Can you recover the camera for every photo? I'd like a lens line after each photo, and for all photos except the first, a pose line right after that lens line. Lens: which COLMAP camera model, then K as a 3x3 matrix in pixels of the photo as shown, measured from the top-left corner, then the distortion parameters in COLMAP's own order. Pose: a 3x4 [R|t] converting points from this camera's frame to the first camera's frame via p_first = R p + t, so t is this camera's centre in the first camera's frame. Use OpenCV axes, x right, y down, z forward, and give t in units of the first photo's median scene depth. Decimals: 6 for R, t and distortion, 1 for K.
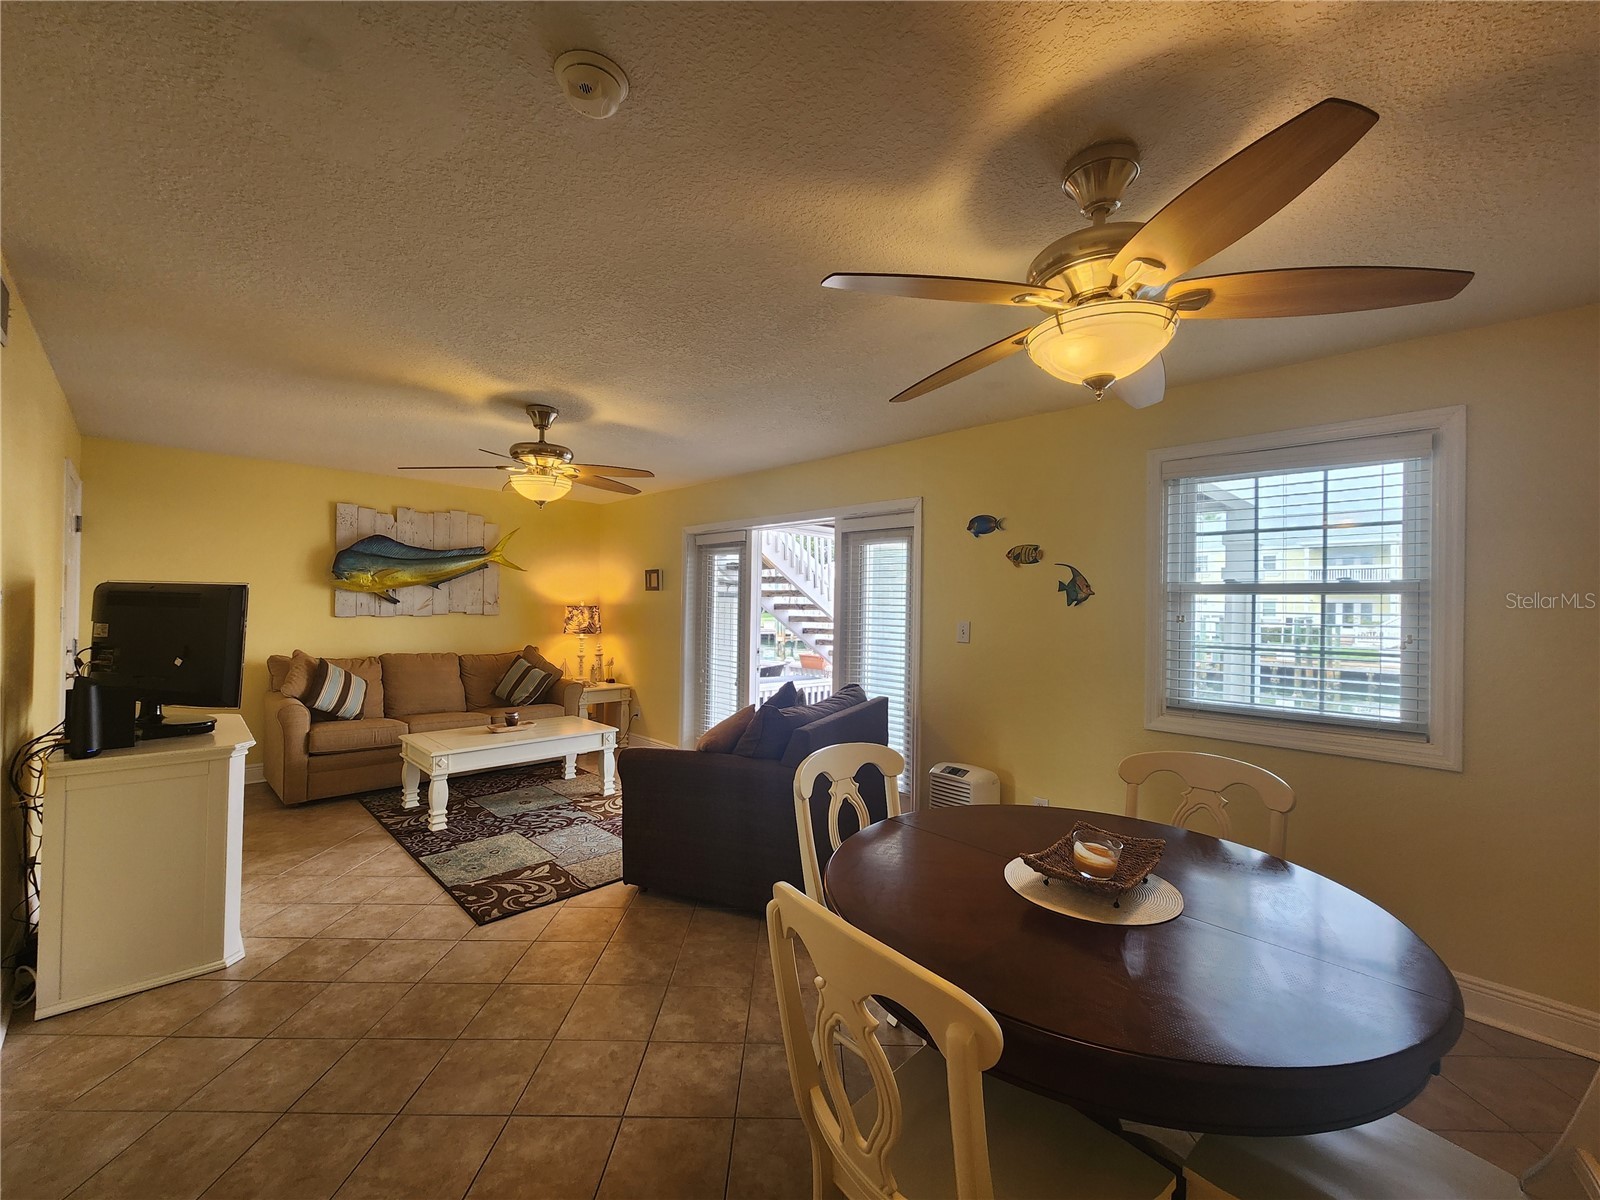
lens RADIAL K [[655.3, 0, 799.4], [0, 655.3, 597.8], [0, 0, 1]] dist [-0.002002, 0.000330]
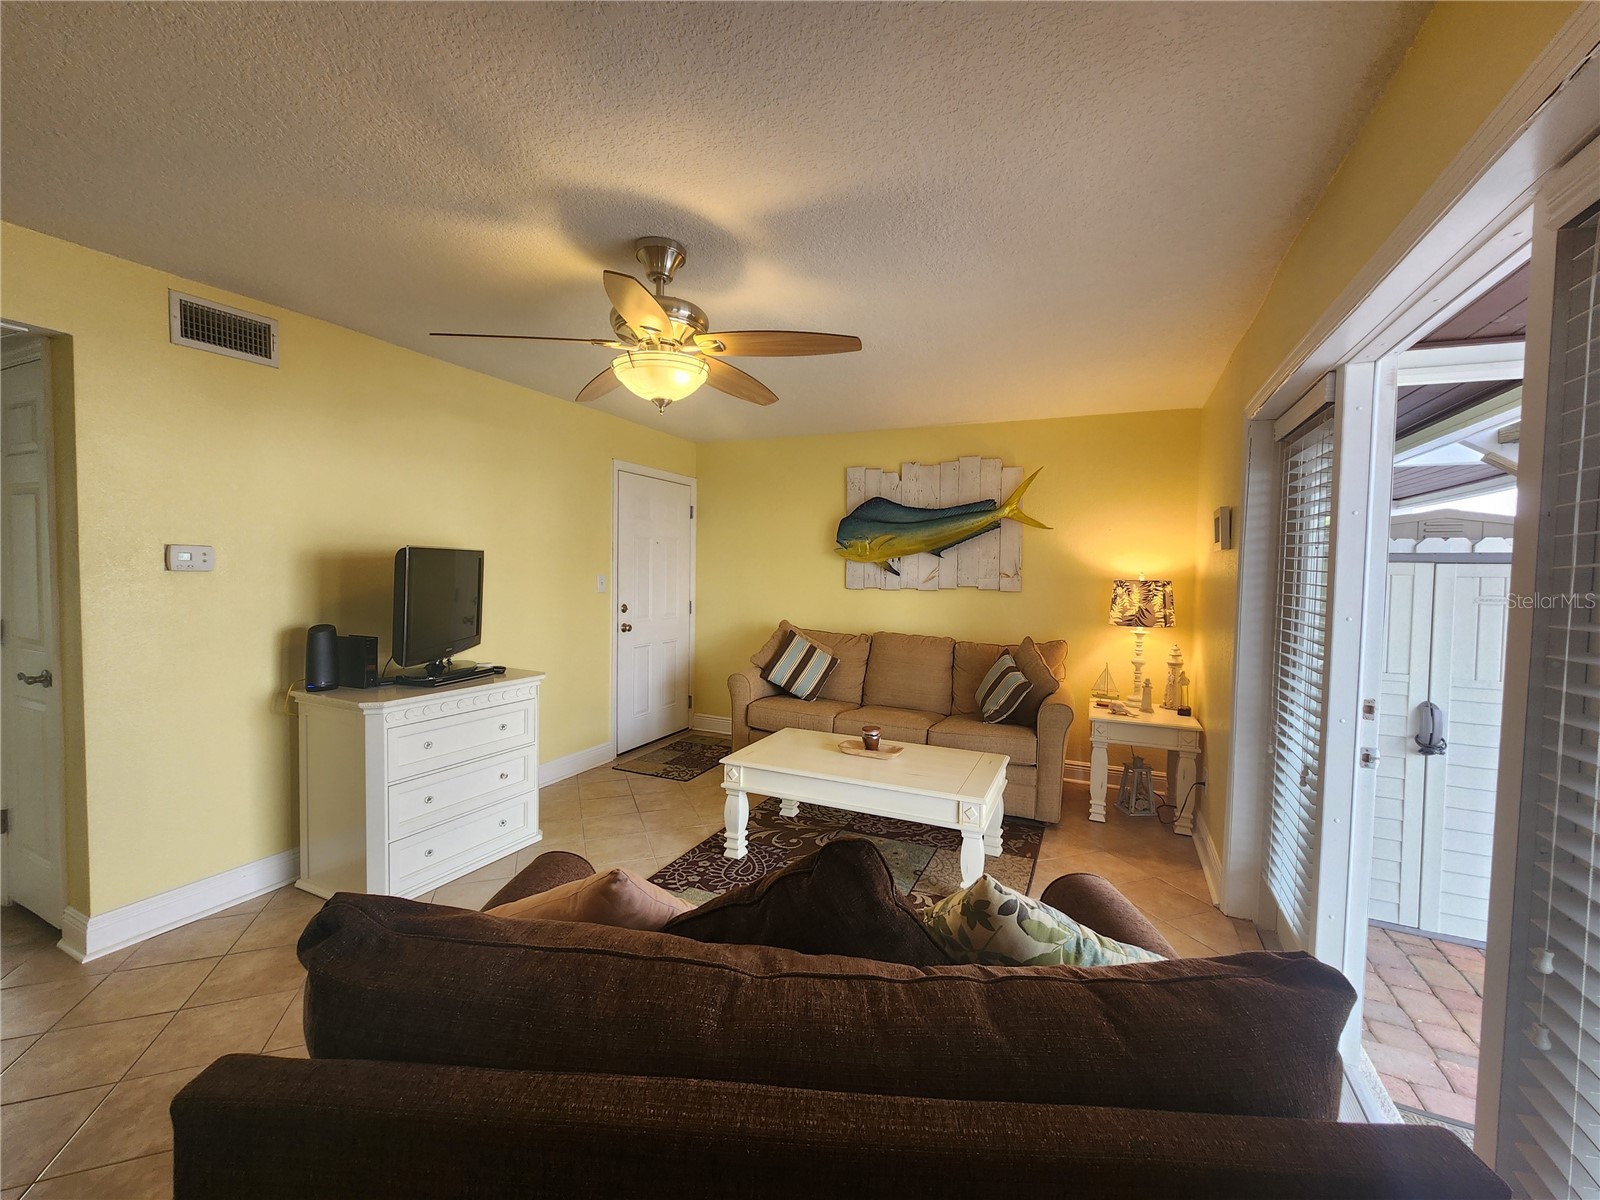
lens RADIAL K [[655.3, 0, 799.4], [0, 655.3, 597.8], [0, 0, 1]] dist [-0.002002, 0.000330]
pose [[0.362003, 0.031307, -0.931651, 0.146425], [-0.003877, 0.999478, 0.032079, 0.011452], [0.932169, -0.008000, 0.361935, 0.563361]]
